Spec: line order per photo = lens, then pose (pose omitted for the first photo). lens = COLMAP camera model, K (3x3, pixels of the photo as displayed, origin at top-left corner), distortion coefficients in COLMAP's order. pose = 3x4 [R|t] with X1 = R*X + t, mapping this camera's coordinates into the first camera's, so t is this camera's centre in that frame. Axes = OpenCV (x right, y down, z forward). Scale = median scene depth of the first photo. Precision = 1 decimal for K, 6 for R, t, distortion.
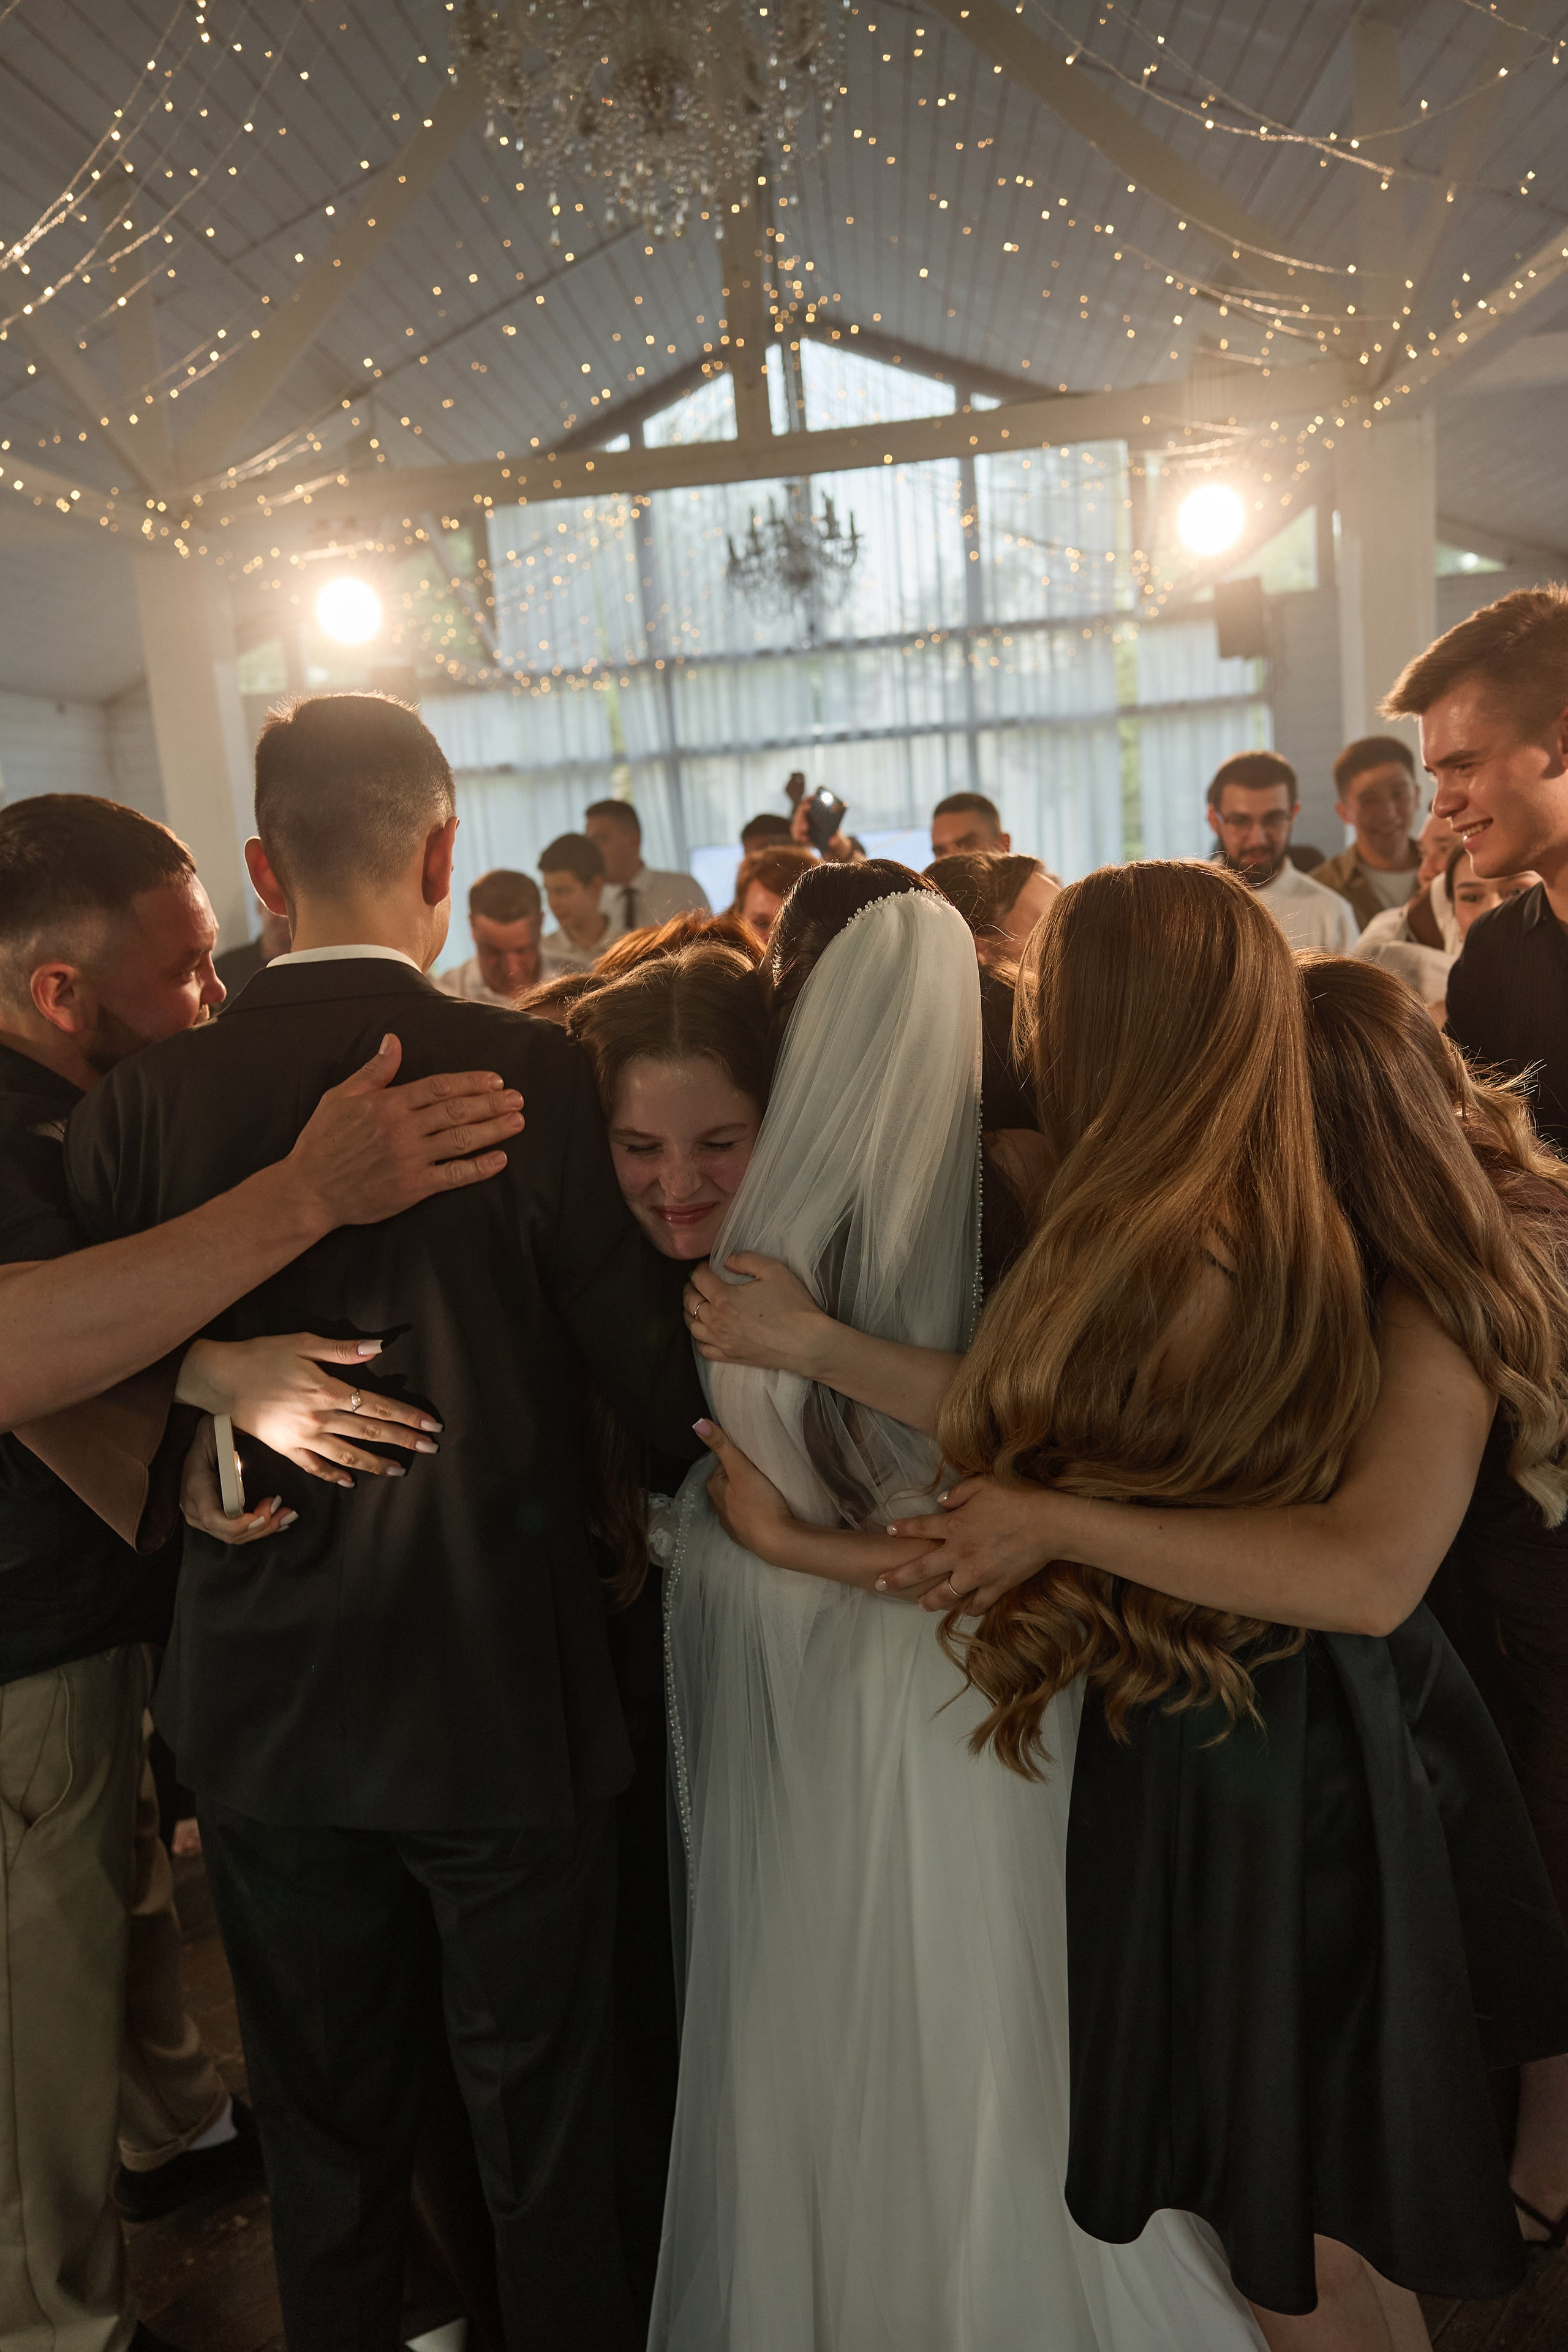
lens RADIAL K [[1516.3, 0, 787.5], [0, 1516.3, 1156.1], [0, 0, 1]] dist [-0.007874, 0.005369]
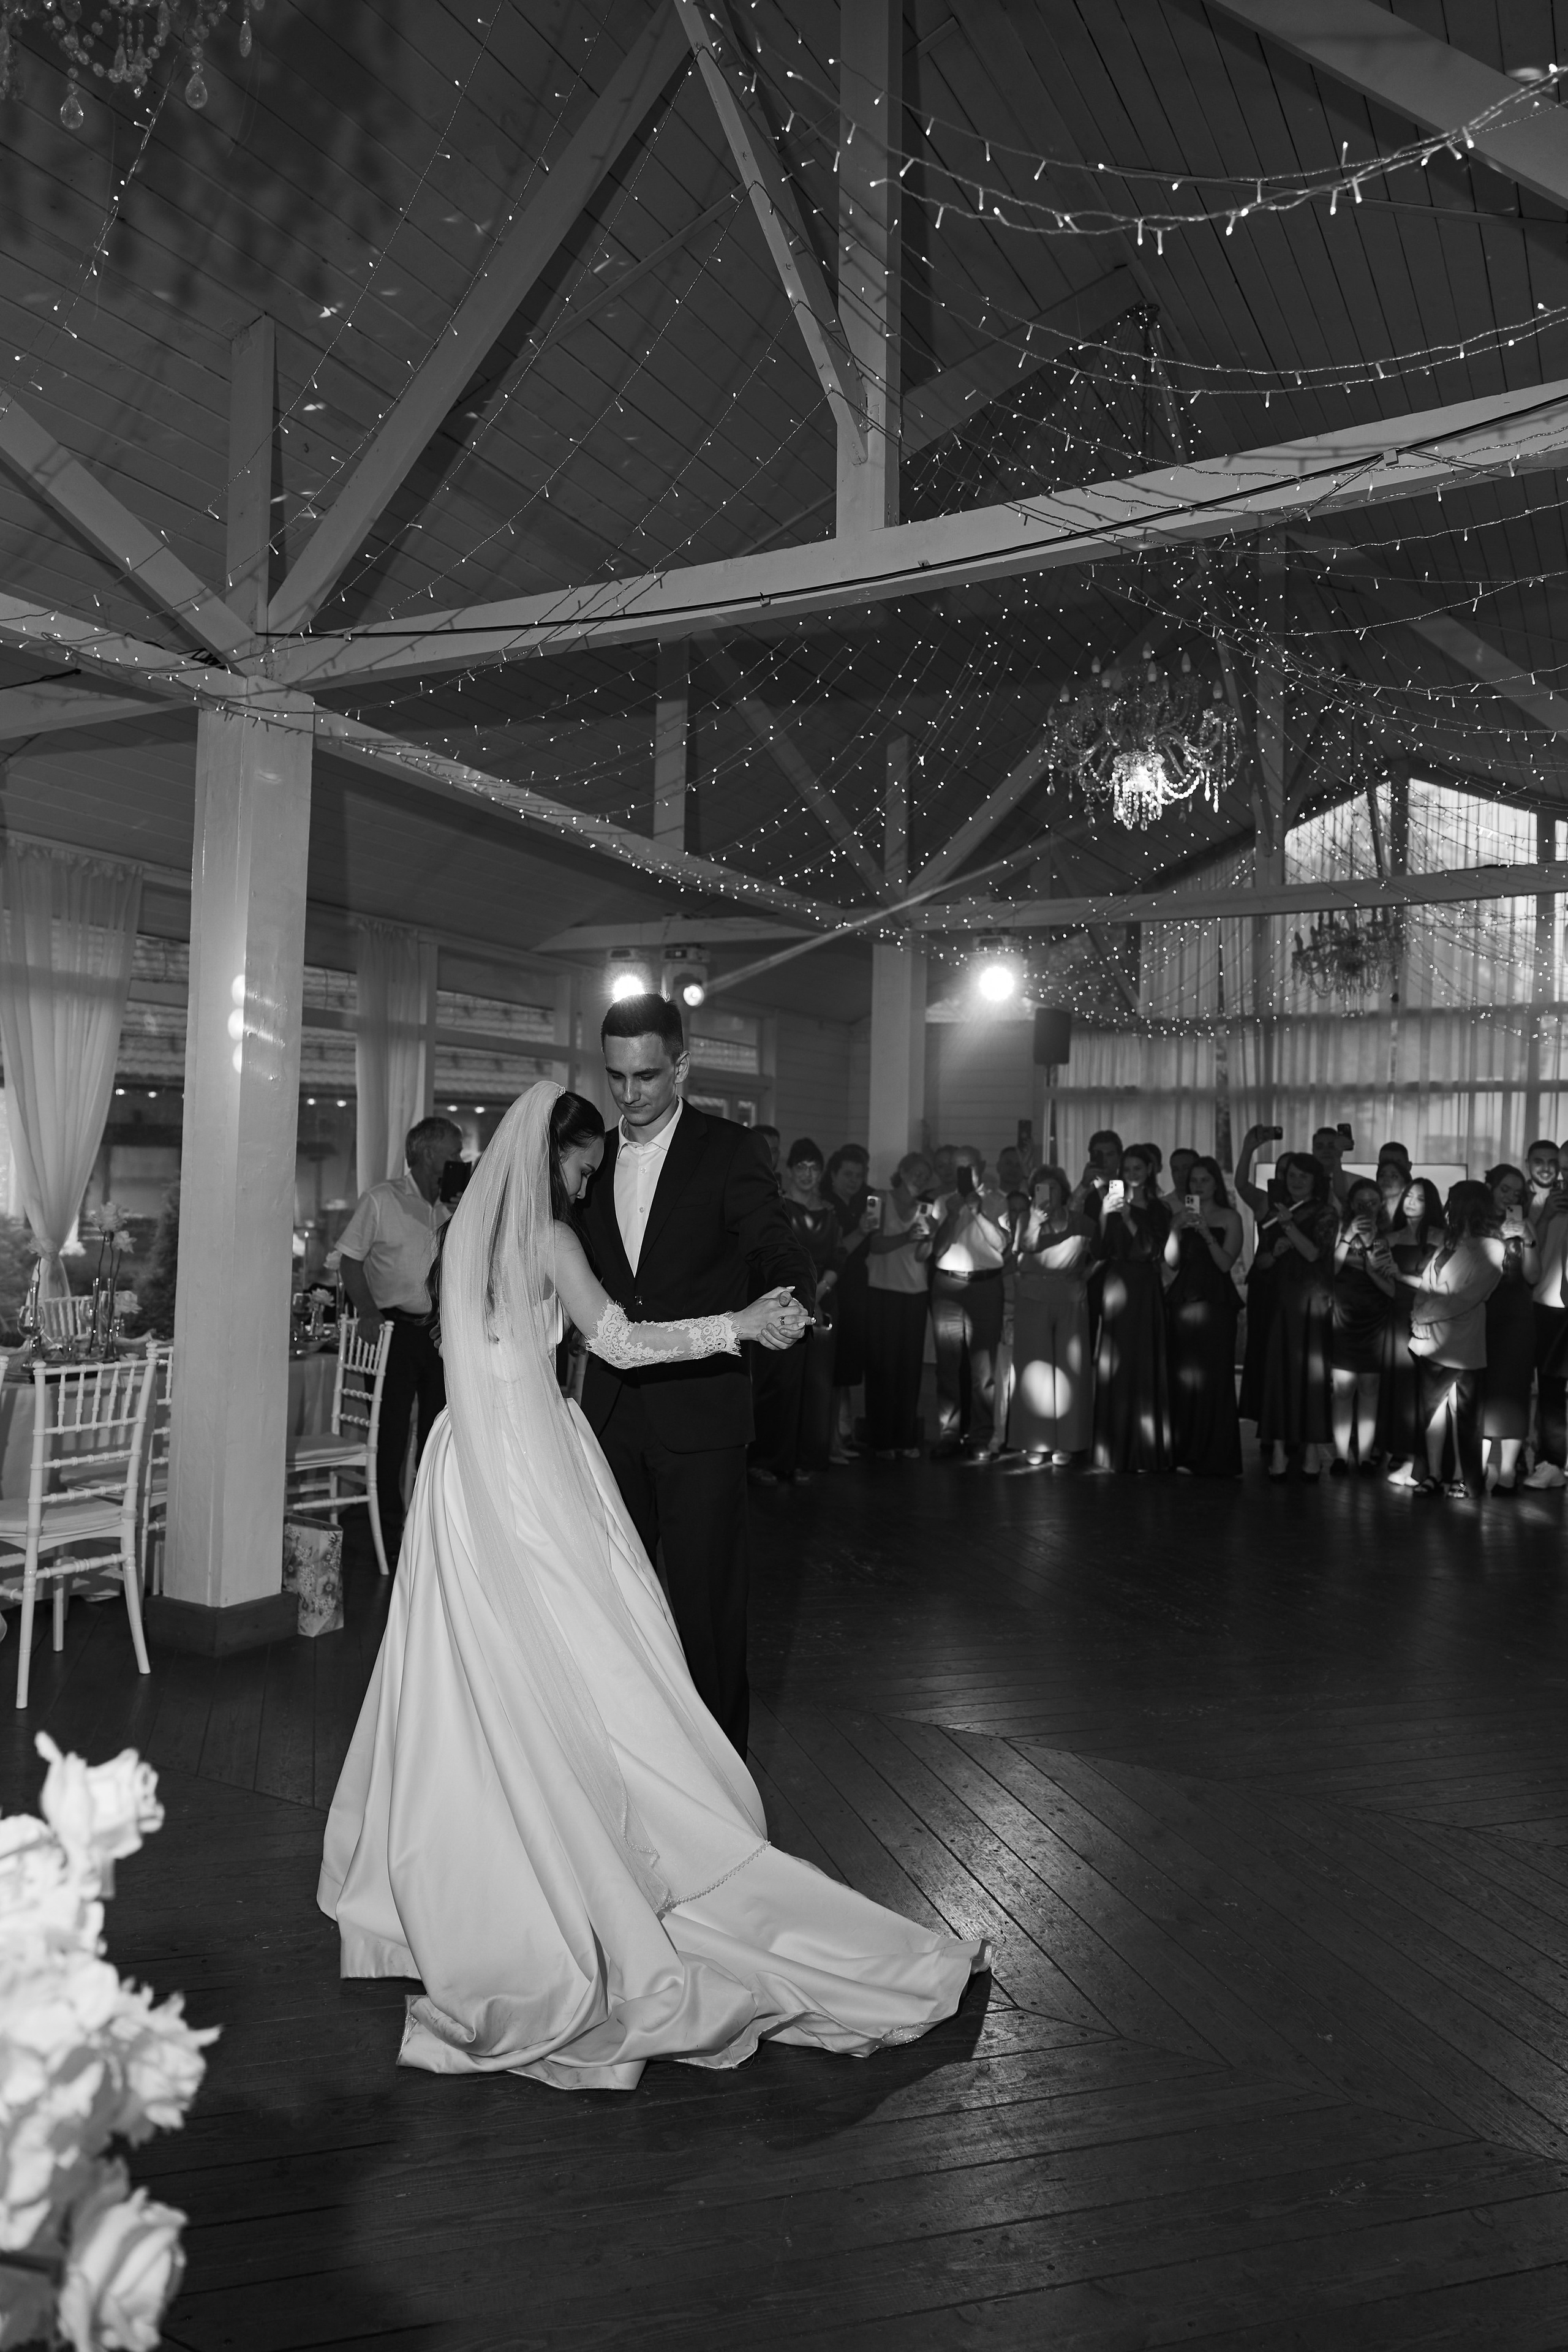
lens RADIAL K [[1516.3, 0, 795.8], [0, 1516.3, 1124.9], [0, 0, 1]] dist [-0.007874, 0.005369]
pose [[0.896707, 0.086621, -0.434065, 0.124618], [-0.182292, 0.965907, -0.183832, 0.062785], [0.403343, 0.243970, 0.881926, -0.249634]]
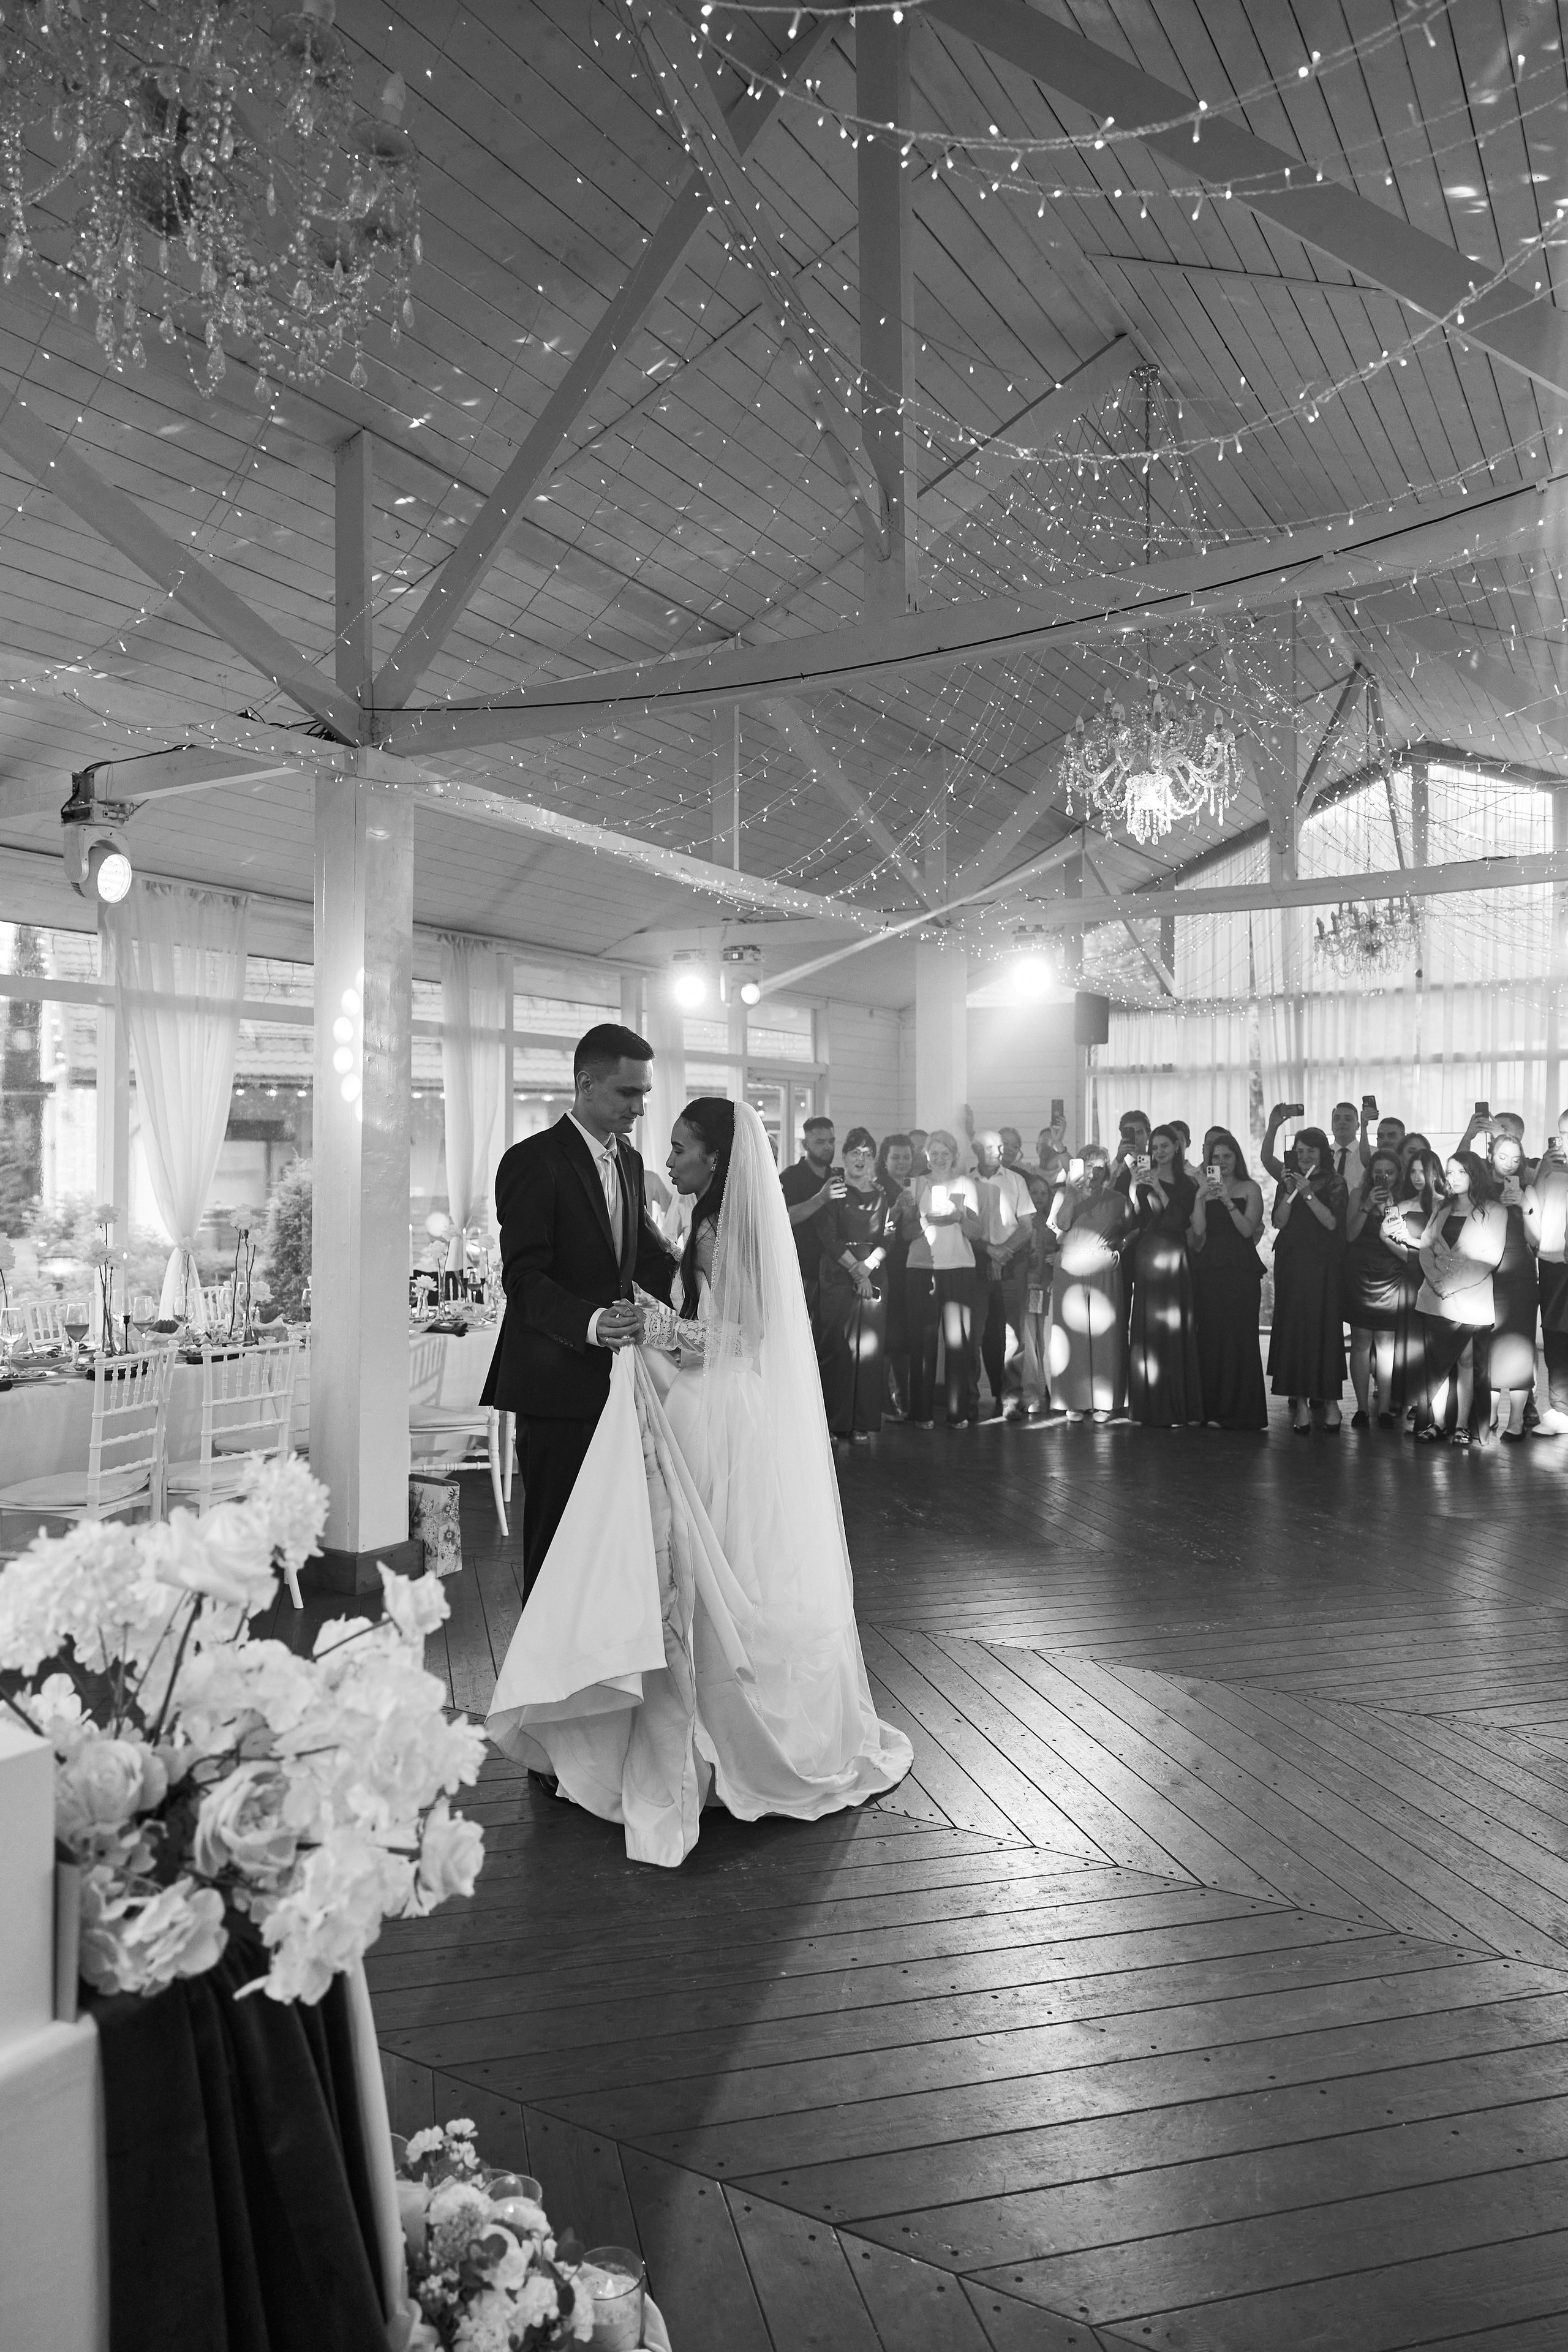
lens RADIAL K [[1516.3, 0, 803.0], [0, 1516.3, 1105.6], [0, 0, 1]] dist [-0.007874, 0.005369]
pose [[0.885053, 0.066720, -0.460684, 0.154140], [-0.164242, 0.970783, -0.174940, 0.066081], [0.435552, 0.230495, 0.870153, -0.308986]]
